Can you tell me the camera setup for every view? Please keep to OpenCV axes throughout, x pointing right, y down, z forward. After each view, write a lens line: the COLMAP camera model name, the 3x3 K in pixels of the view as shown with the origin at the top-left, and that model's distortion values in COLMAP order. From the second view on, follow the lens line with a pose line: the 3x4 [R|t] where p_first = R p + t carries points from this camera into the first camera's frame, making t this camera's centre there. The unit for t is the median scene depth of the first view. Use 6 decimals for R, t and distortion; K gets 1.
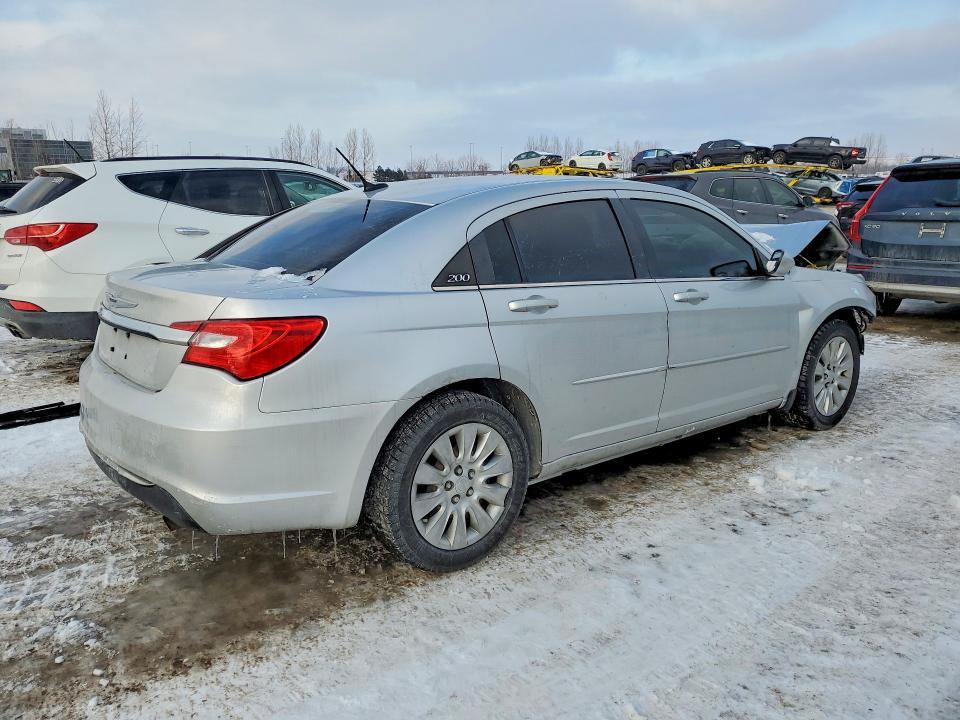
lens RADIAL K [[772.4, 0, 480.0], [0, 772.4, 360.0], [0, 0, 1]] dist [-0.001516, 0.051279]
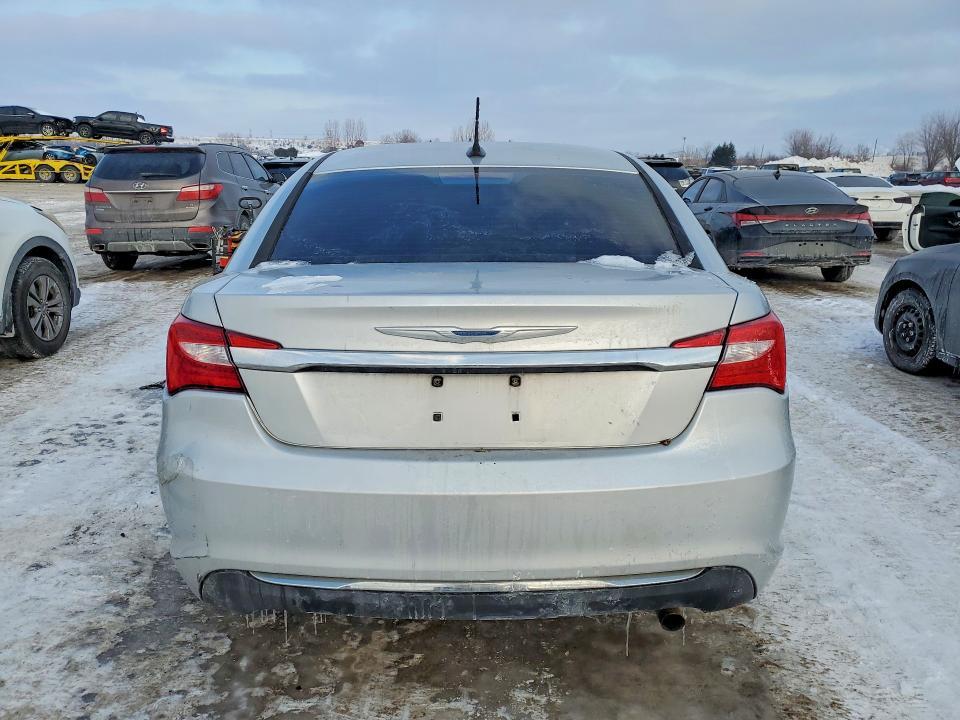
lens RADIAL K [[759.7, 0, 480.0], [0, 759.7, 360.0], [0, 0, 1]] dist [-0.005930, 0.044754]
pose [[0.600677, -0.182676, 0.778342, -0.648446], [0.158192, 0.981455, 0.108264, -0.082885], [-0.783685, 0.058096, 0.618435, 0.446629]]
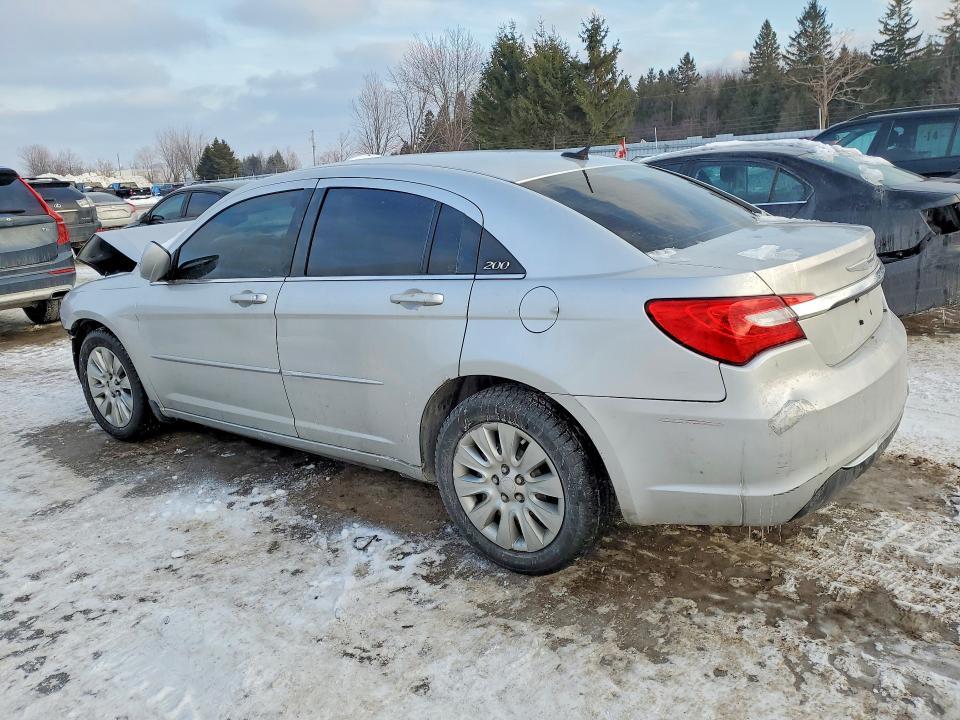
lens RADIAL K [[759.7, 0, 480.0], [0, 759.7, 360.0], [0, 0, 1]] dist [-0.005930, 0.044754]
pose [[-0.273030, -0.219117, 0.936719, -0.850839], [0.267325, 0.918084, 0.292676, -0.247618], [-0.924117, 0.330318, -0.192089, 1.143880]]
